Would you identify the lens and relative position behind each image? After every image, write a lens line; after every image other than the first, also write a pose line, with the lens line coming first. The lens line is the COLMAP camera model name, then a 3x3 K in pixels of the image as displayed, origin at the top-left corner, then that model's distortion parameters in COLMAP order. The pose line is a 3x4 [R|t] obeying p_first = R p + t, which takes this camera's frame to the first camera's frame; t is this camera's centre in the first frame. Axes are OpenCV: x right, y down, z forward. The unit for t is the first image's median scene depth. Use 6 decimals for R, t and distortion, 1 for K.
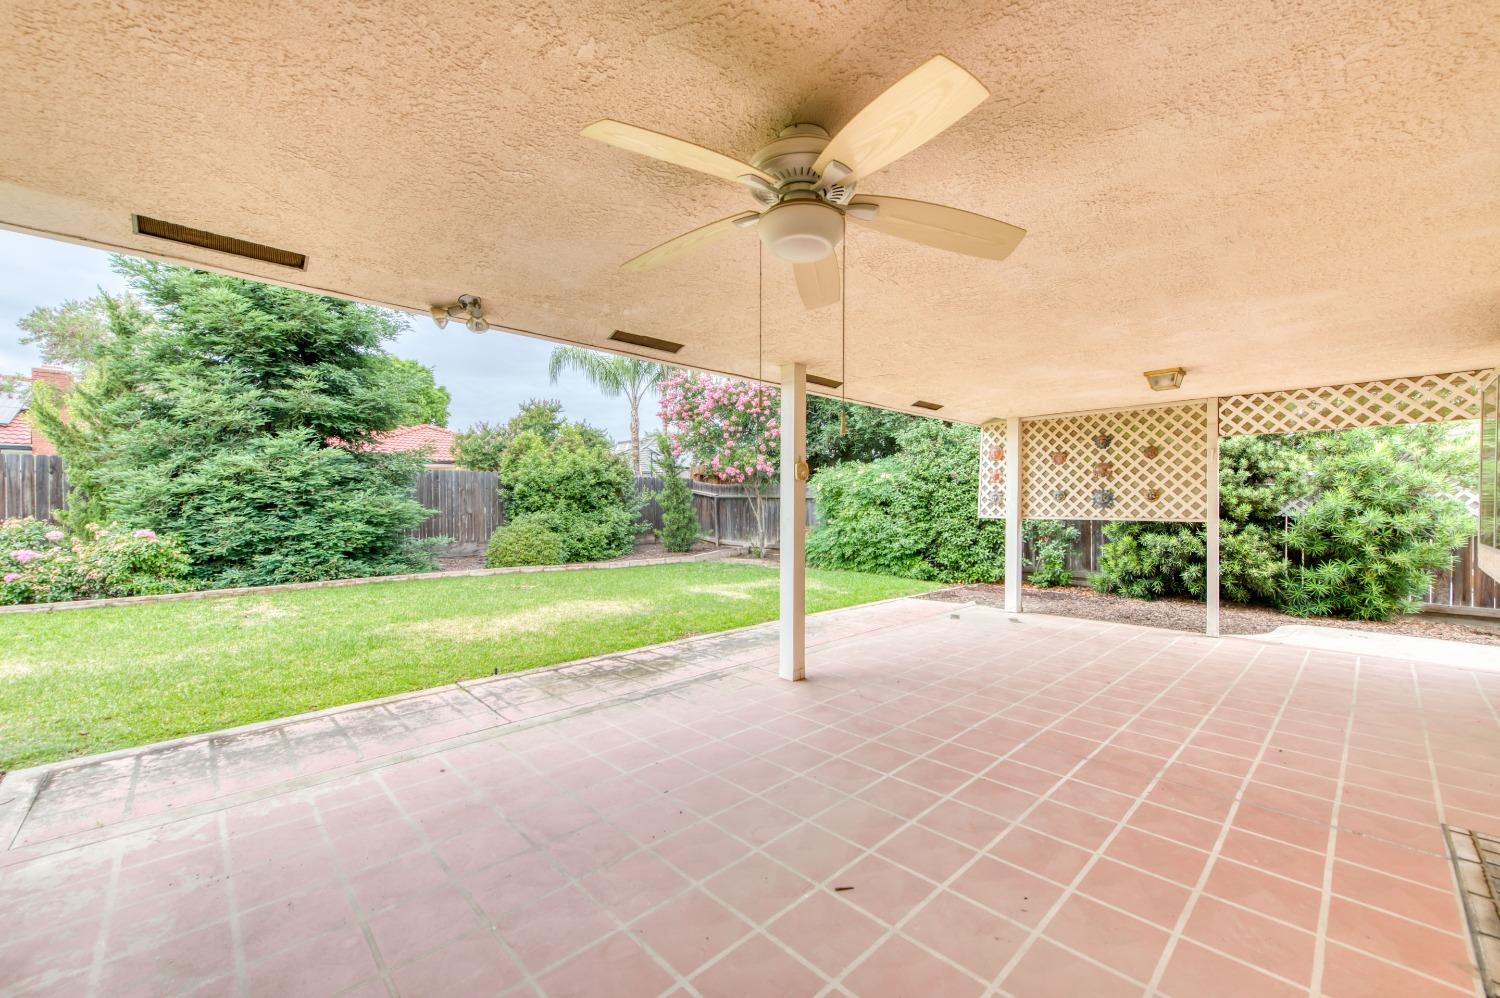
lens RADIAL K [[600.5, 0, 751.9], [0, 600.5, 501.7], [0, 0, 1]] dist [0.011268, -0.000698]
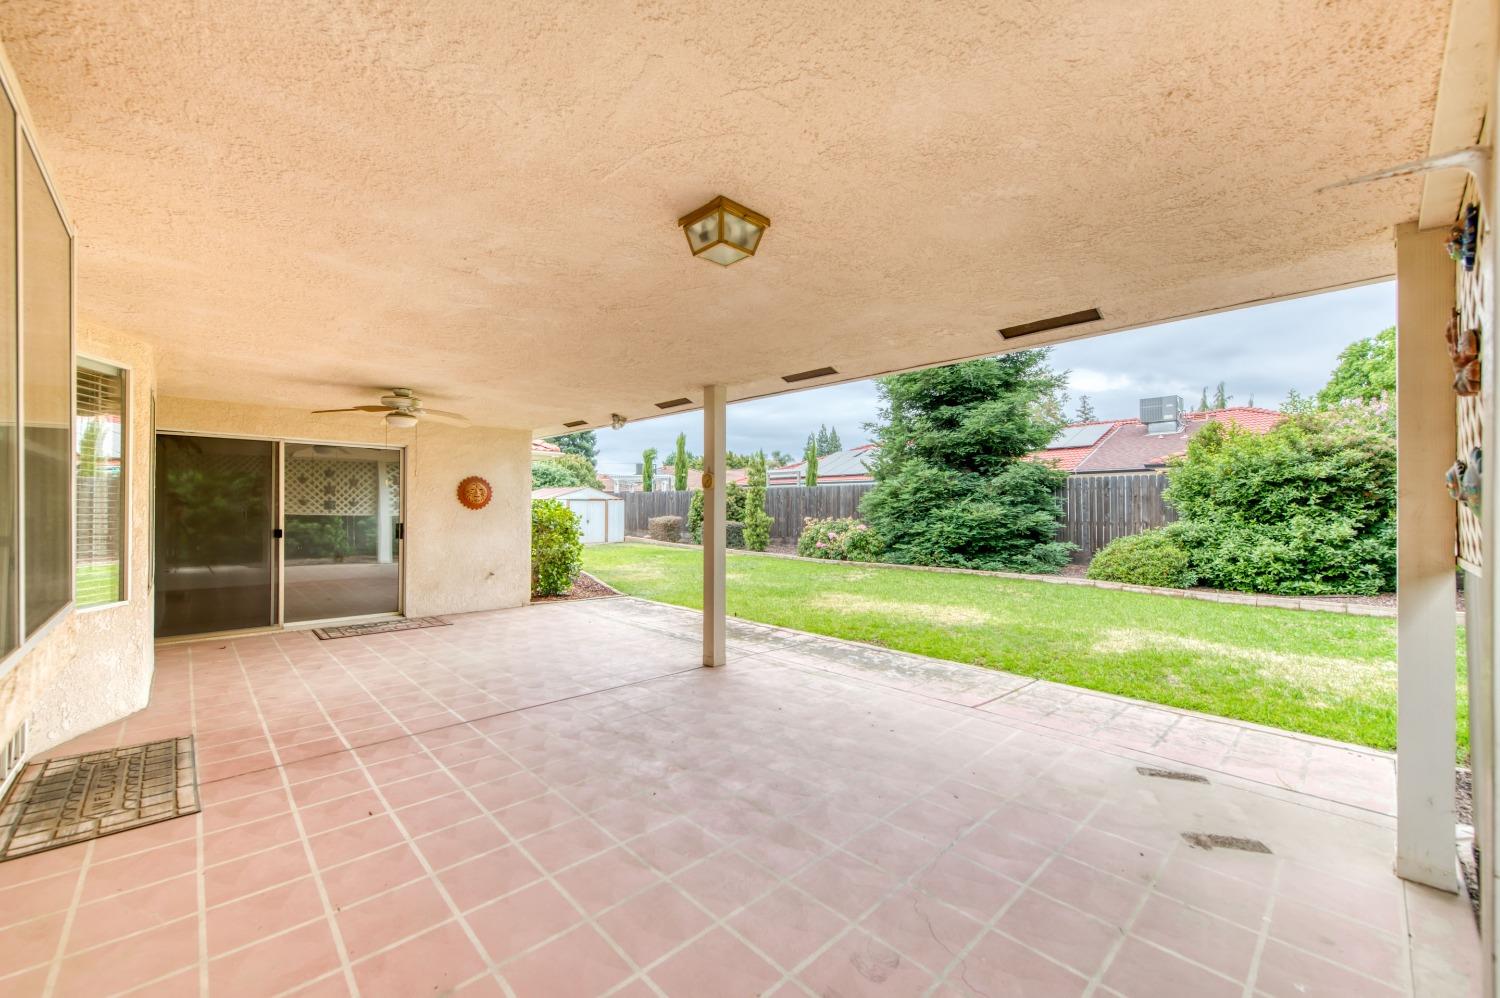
lens RADIAL K [[600.5, 0, 754.4], [0, 600.5, 502.8], [0, 0, 1]] dist [0.011268, -0.000698]
pose [[0.010856, -0.010087, -0.999890, 0.702077], [-0.001598, 0.999948, -0.010105, 0.001336], [0.999940, 0.001707, 0.010840, 0.637477]]
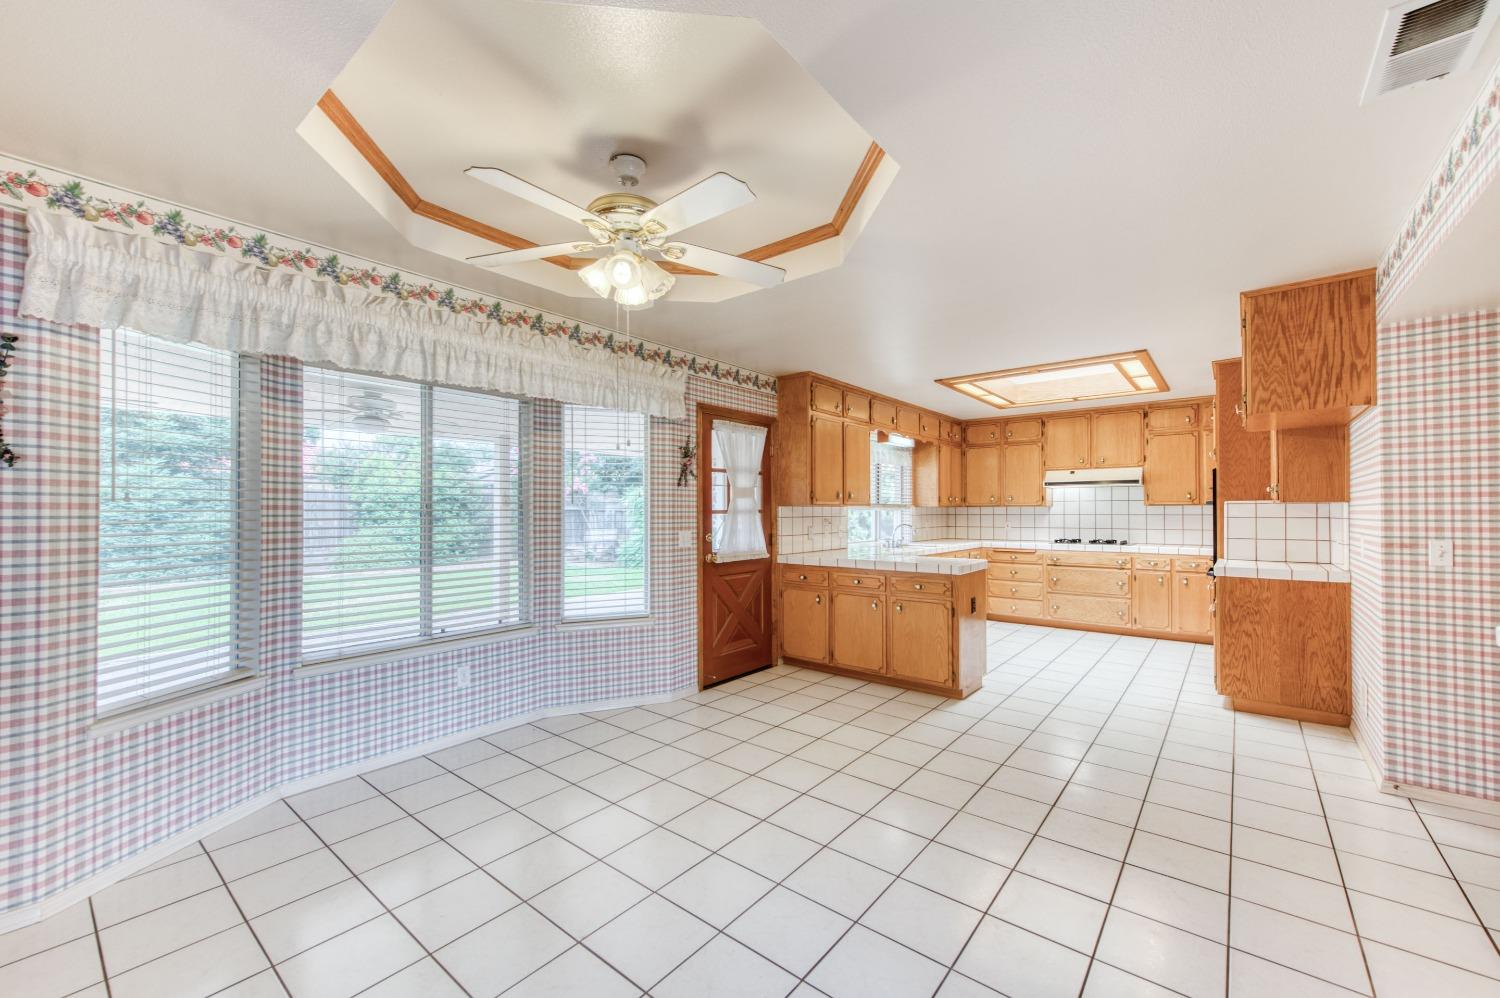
lens RADIAL K [[600.5, 0, 752.4], [0, 600.5, 503.6], [0, 0, 1]] dist [0.011268, -0.000698]
pose [[0.990947, -0.001449, 0.134247, 0.324168], [0.002637, 0.999959, -0.008667, -0.017883], [-0.134229, 0.008942, 0.990910, -0.422972]]
